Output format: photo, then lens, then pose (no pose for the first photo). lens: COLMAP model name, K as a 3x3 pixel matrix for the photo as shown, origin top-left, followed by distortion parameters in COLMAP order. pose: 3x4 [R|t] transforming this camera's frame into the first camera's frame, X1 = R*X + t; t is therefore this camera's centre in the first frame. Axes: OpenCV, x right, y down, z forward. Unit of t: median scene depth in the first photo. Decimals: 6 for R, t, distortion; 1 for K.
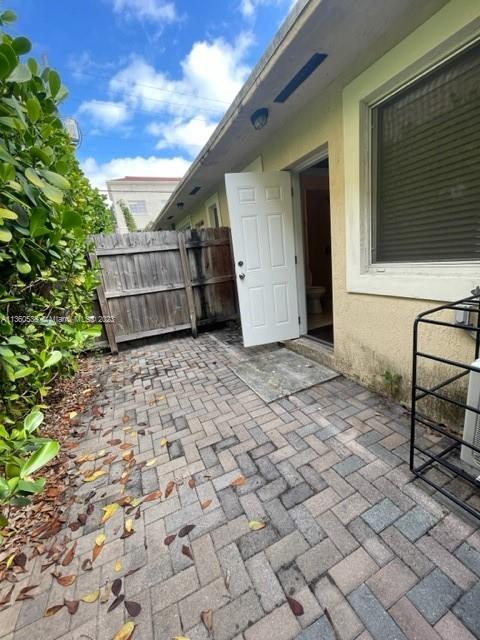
lens RADIAL K [[256.9, 0, 240.7], [0, 256.9, 317.8], [0, 0, 1]] dist [0.003287, 0.000704]
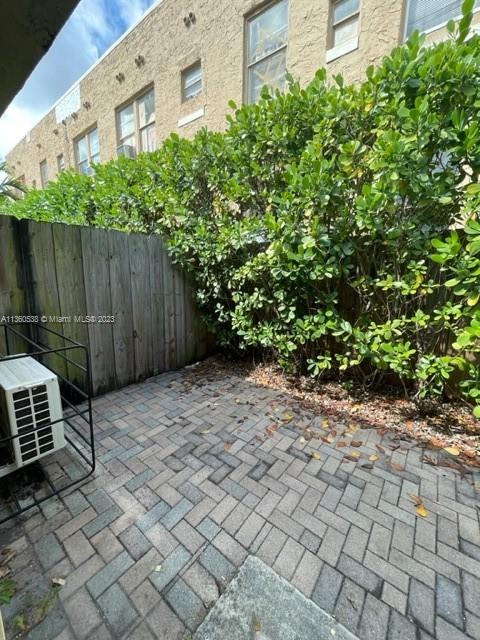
lens RADIAL K [[256.9, 0, 238.5], [0, 256.9, 318.1], [0, 0, 1]] dist [0.003287, 0.000704]
pose [[-0.880187, 0.170691, -0.442871, 0.378354], [-0.037843, 0.904885, 0.423971, -0.493456], [0.473116, 0.389933, -0.790009, 1.618650]]
